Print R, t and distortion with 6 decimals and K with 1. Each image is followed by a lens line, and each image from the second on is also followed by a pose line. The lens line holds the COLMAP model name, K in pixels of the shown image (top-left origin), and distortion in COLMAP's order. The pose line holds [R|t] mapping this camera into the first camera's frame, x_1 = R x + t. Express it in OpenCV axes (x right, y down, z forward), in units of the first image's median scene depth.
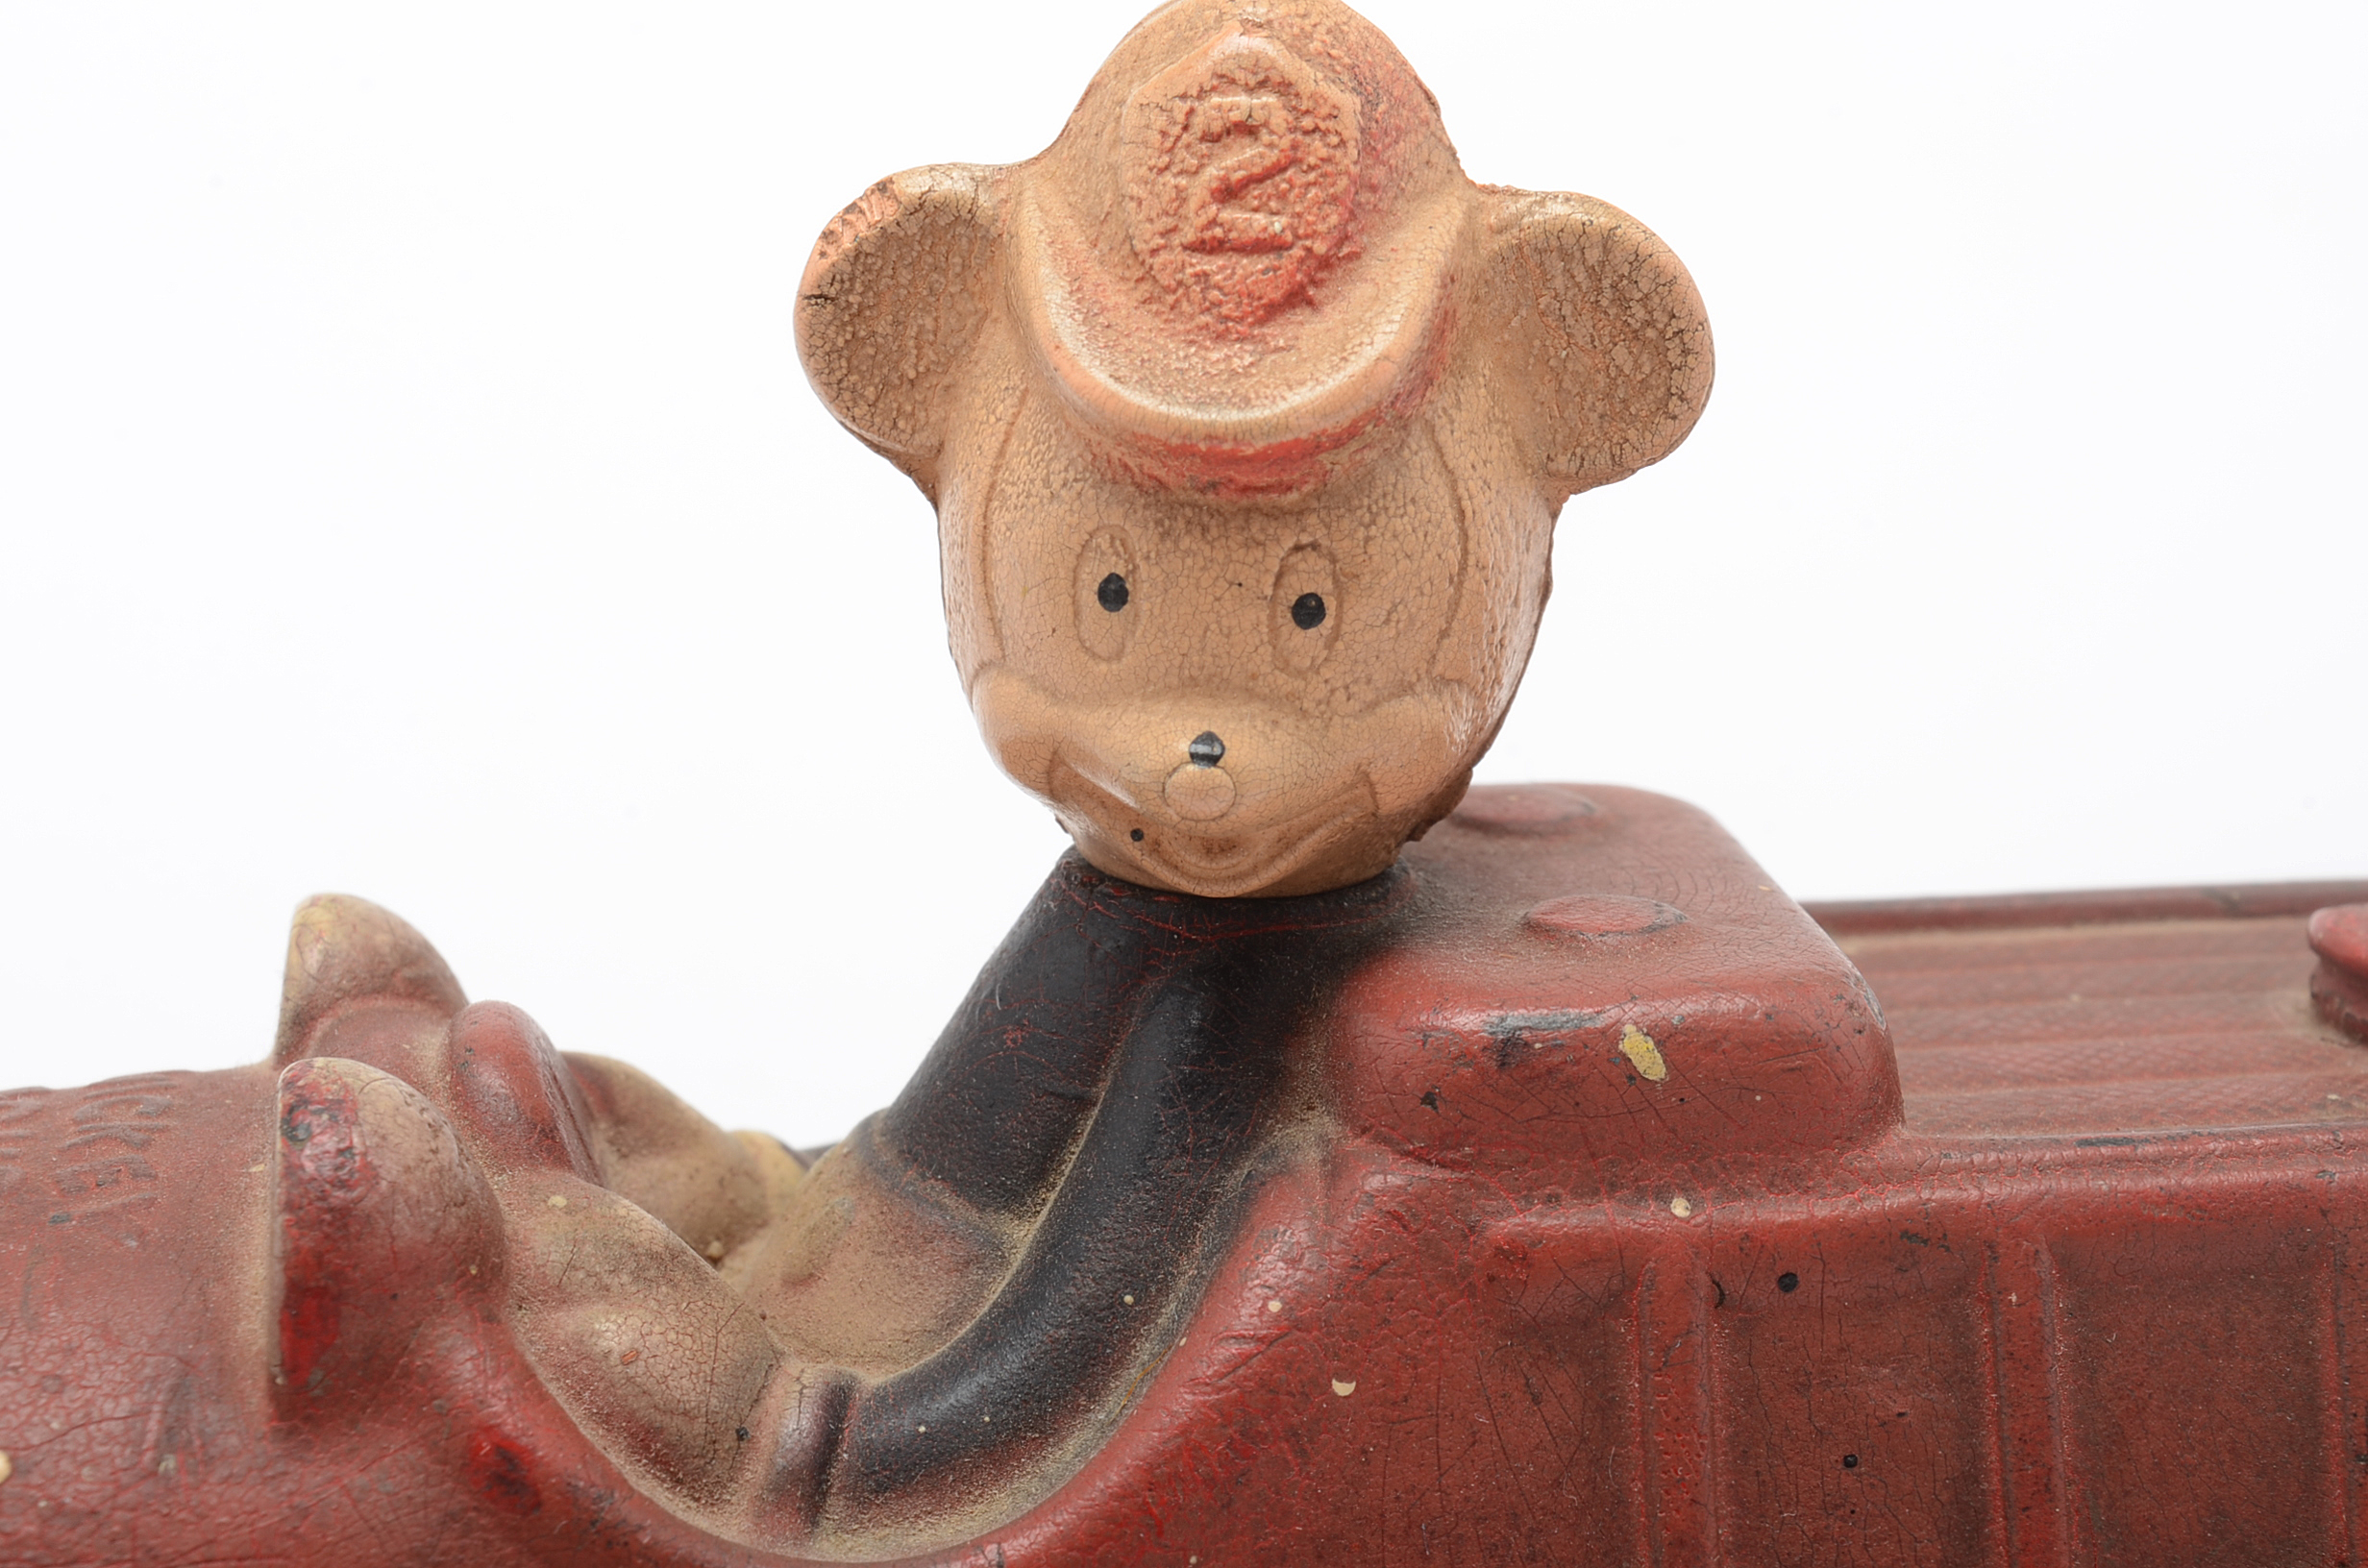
lens RADIAL K [[5056.9, 0, 1179.7], [0, 5056.9, 832.2], [0, 0, 1]] dist [-0.005597, -0.088867]
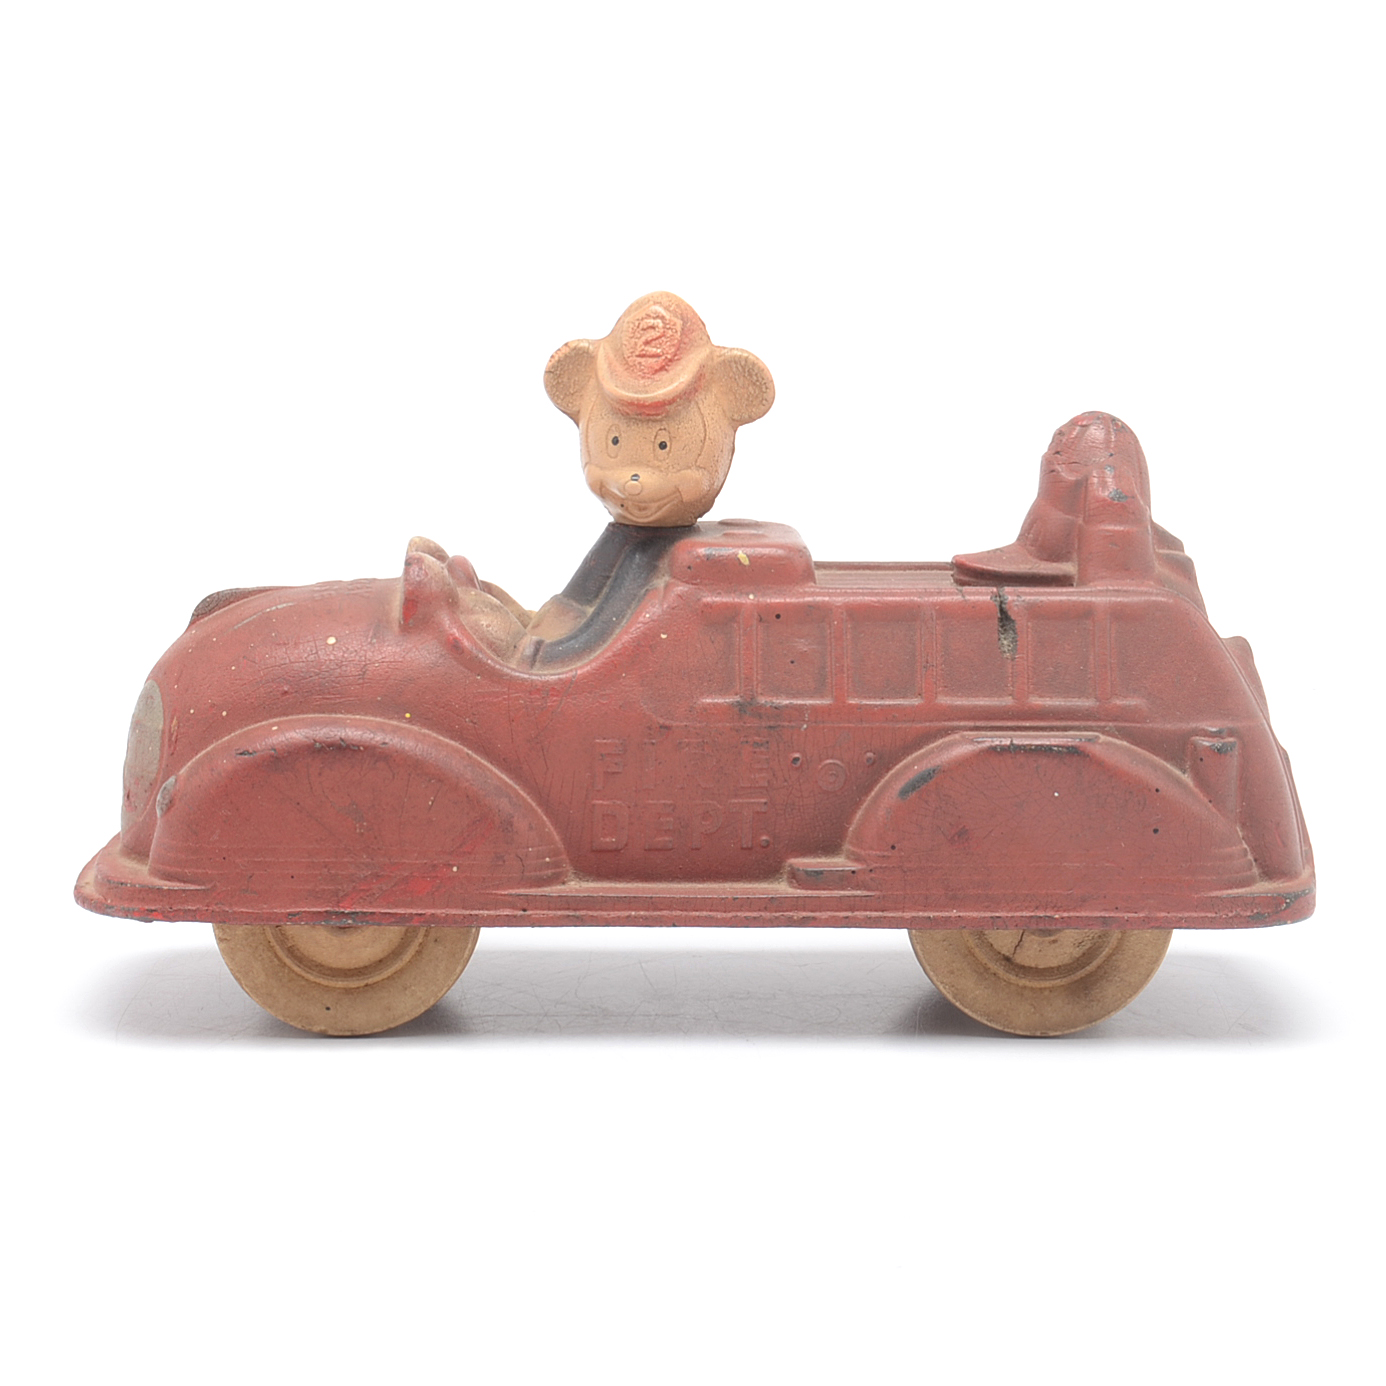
lens RADIAL K [[3864.9, 0, 693.0], [0, 3864.9, 693.0], [0, 0, 1]] dist [-0.004218, 0.072635]
pose [[0.995237, 0.026533, -0.093801, 0.339896], [-0.036834, 0.993265, -0.109854, 0.484410], [0.090254, 0.112786, 0.989512, -2.000456]]
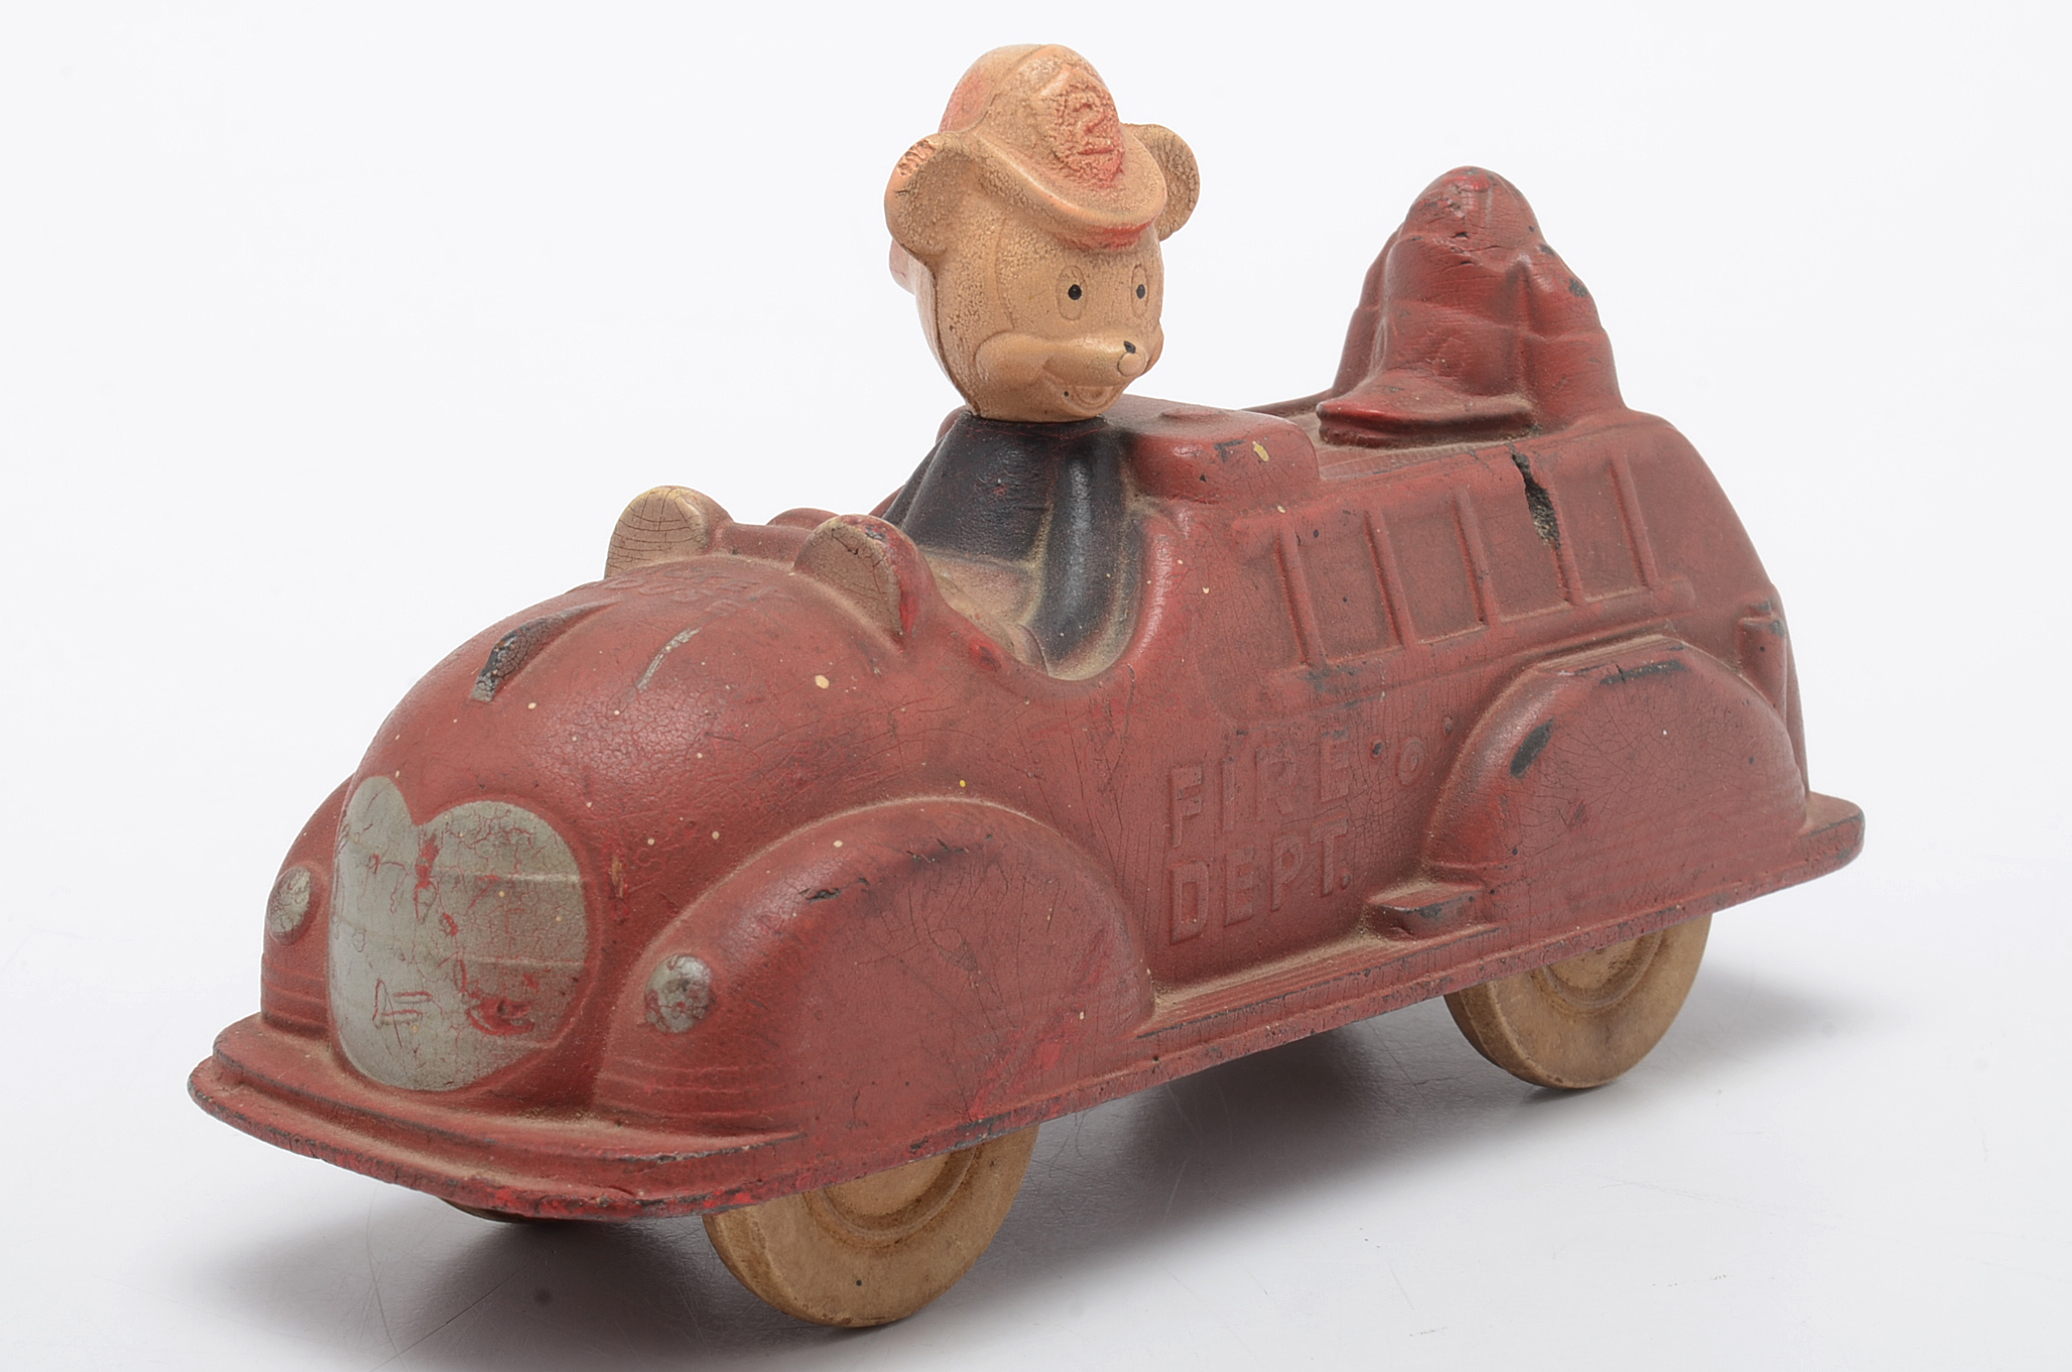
lens RADIAL K [[5469.8, 0, 1036.1], [0, 5469.8, 687.4], [0, 0, 1]] dist [-0.071712, -0.421579]
pose [[0.779137, -0.134990, 0.612147, -1.705219], [0.164489, 0.986345, 0.008148, 0.120067], [-0.604888, 0.094343, 0.790702, -1.107403]]
